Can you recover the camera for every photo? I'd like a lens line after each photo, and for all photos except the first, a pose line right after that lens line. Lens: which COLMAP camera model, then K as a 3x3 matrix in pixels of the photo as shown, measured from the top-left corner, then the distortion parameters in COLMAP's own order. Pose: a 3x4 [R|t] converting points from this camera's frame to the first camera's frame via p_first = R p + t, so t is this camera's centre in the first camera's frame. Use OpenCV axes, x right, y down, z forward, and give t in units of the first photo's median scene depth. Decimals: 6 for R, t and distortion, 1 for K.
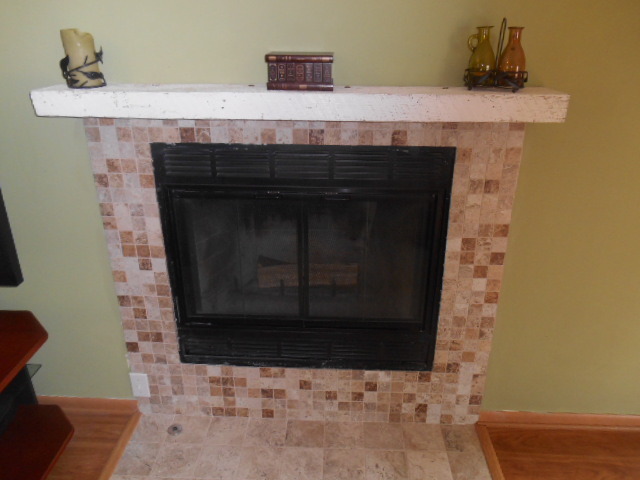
lens RADIAL K [[494.0, 0, 319.0], [0, 494.0, 237.6], [0, 0, 1]] dist [-0.026819, 0.008468]
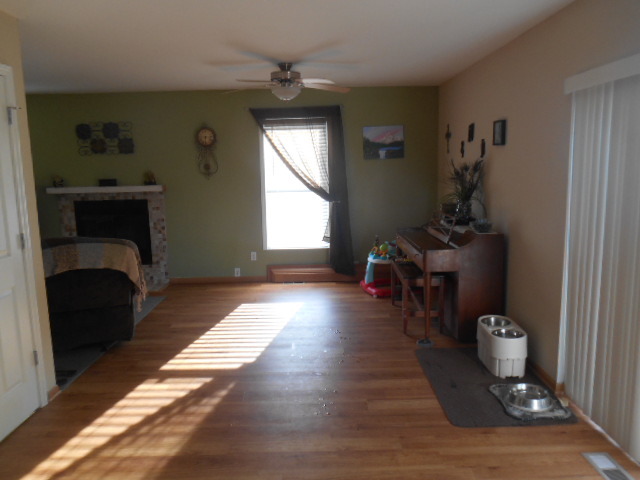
lens RADIAL K [[494.0, 0, 319.9], [0, 494.0, 239.4], [0, 0, 1]] dist [-0.026819, 0.008468]
pose [[0.998051, -0.027539, 0.055991, 1.388516], [0.040836, 0.966758, -0.252411, 1.170432], [-0.047178, 0.254205, 0.965999, -2.802038]]
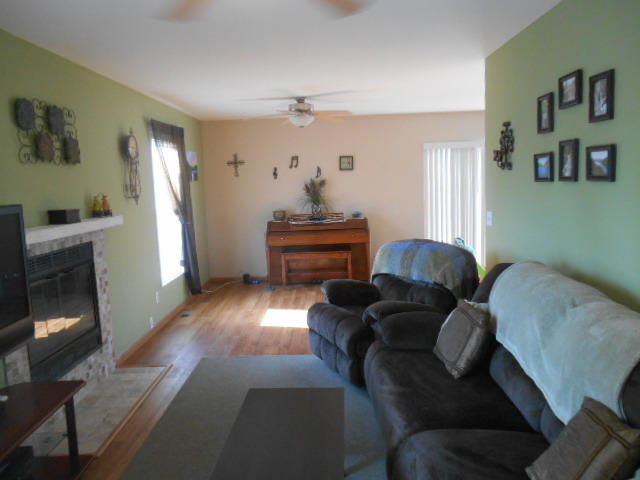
lens RADIAL K [[494.0, 0, 316.5], [0, 494.0, 241.0], [0, 0, 1]] dist [-0.026819, 0.008468]
pose [[-0.032641, -0.120424, 0.992186, -2.104925], [0.433196, 0.892919, 0.122627, 0.005978], [-0.900708, 0.433814, 0.023021, -0.089872]]
